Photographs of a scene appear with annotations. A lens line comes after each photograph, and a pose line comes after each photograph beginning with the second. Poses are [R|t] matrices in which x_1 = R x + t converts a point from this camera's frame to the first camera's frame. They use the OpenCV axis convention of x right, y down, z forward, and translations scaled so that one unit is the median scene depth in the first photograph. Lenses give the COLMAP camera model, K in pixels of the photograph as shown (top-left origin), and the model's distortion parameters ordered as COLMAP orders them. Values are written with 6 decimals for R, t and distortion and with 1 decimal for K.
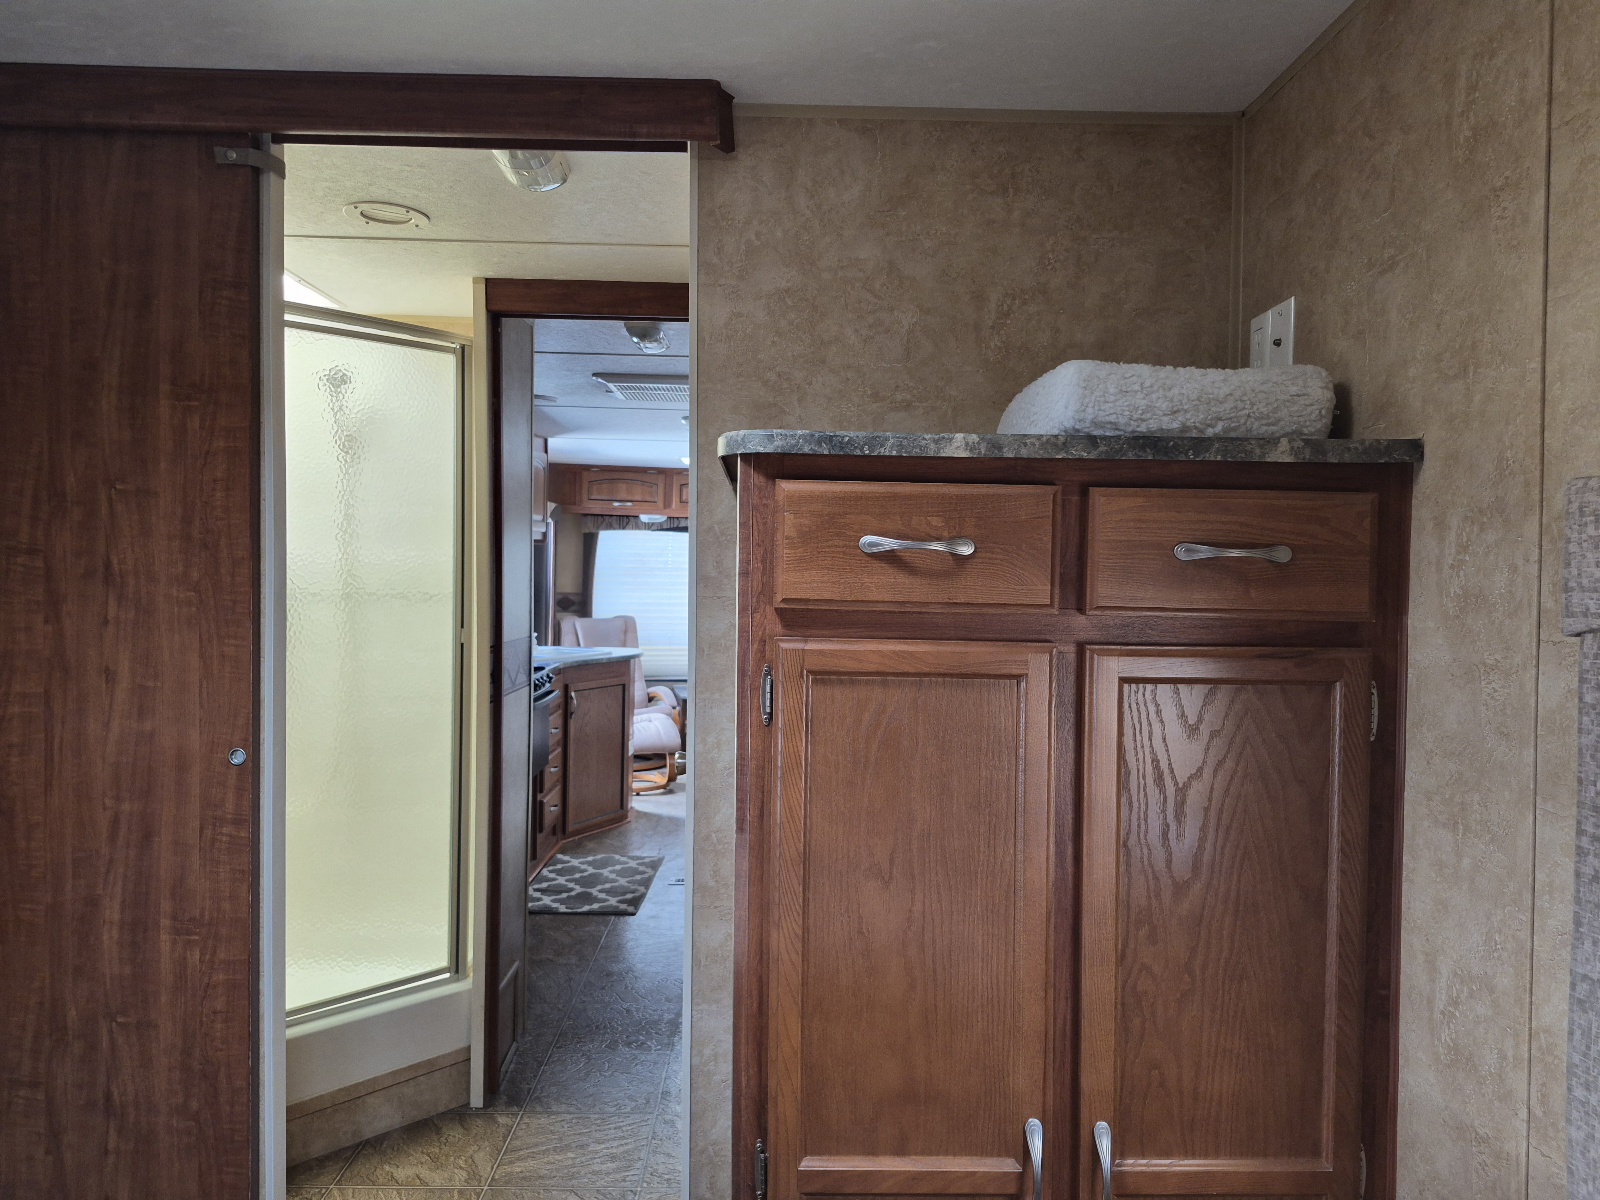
lens RADIAL K [[1095.1, 0, 804.4], [0, 1095.1, 602.6], [0, 0, 1]] dist [0.103042, -0.141012]
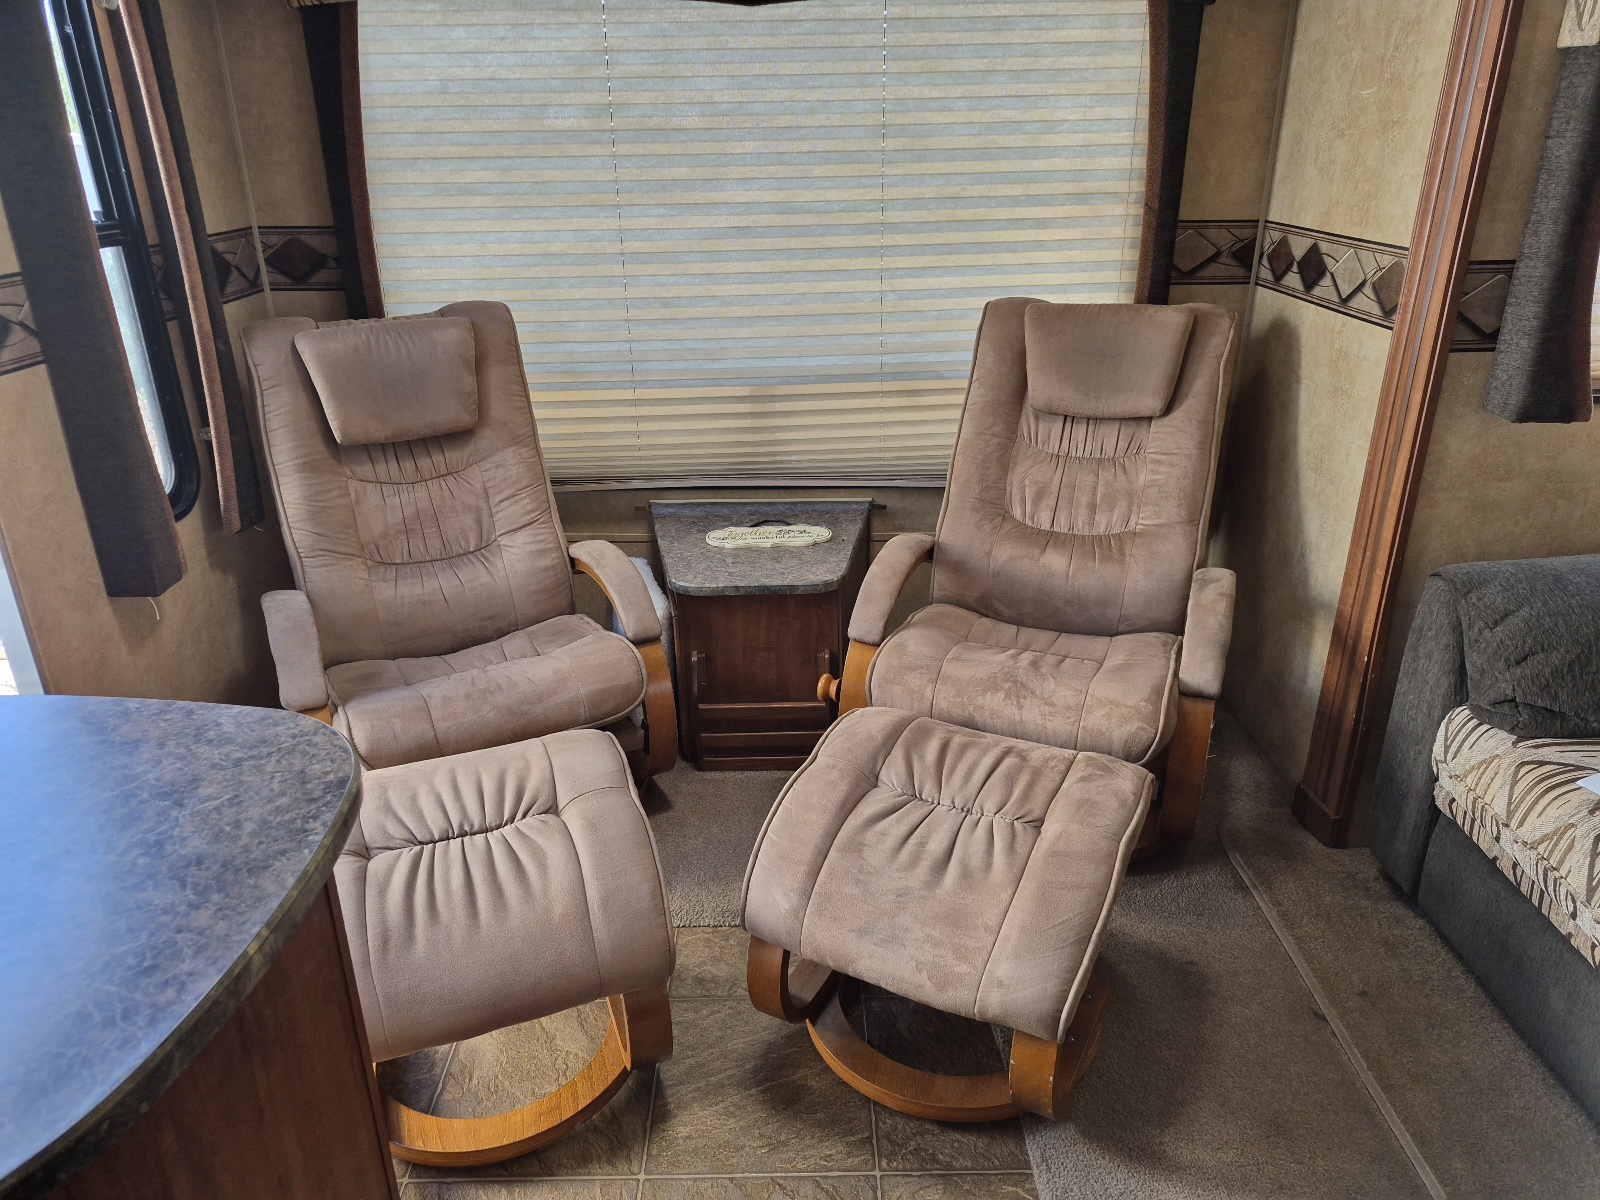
lens RADIAL K [[1095.1, 0, 804.4], [0, 1095.1, 602.6], [0, 0, 1]] dist [0.103042, -0.141012]
pose [[0.999484, -0.022275, -0.023155, -0.068250], [0.029233, 0.929513, 0.367629, -0.023033], [0.013334, -0.368116, 0.929684, 0.708005]]
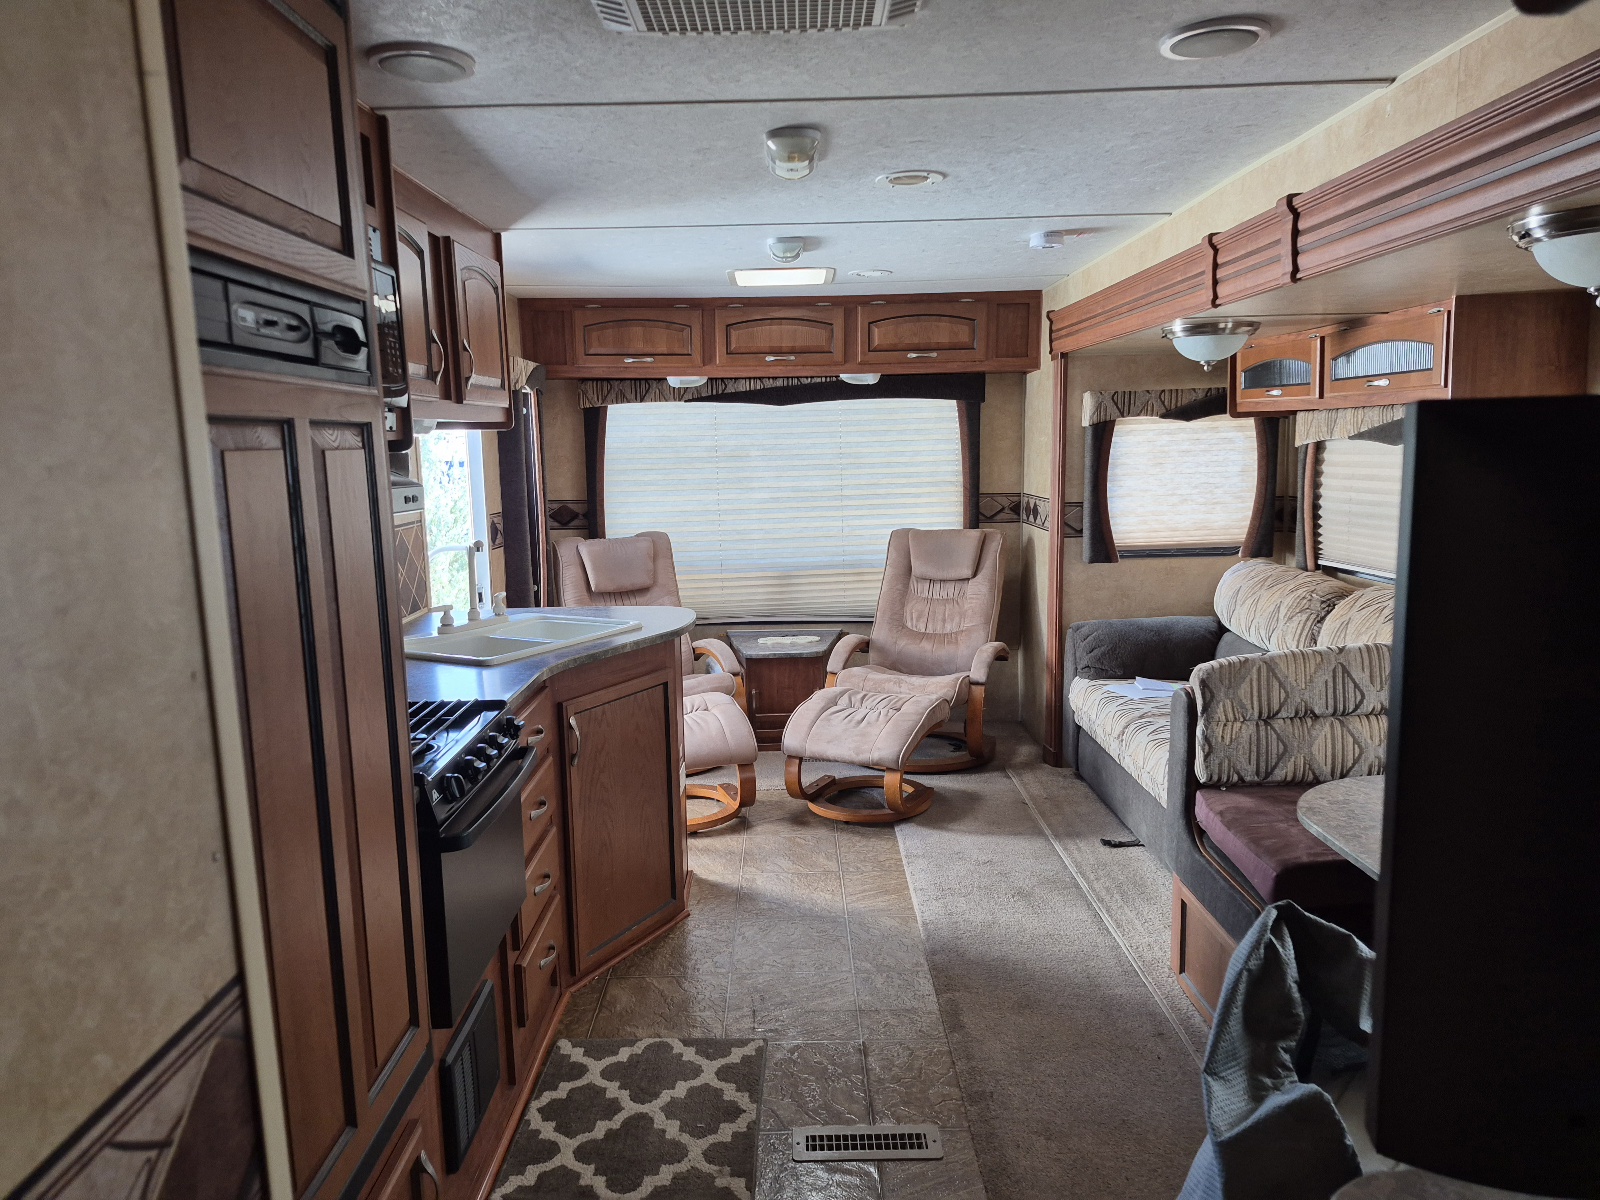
lens RADIAL K [[1103.2, 0, 800.2], [0, 1103.2, 607.4], [0, 0, 1]] dist [0.088395, -0.104465]
pose [[0.999056, -0.037032, -0.022703, -0.063082], [0.039492, 0.992017, 0.119759, -0.020540], [0.018086, -0.120543, 0.992543, 0.347141]]
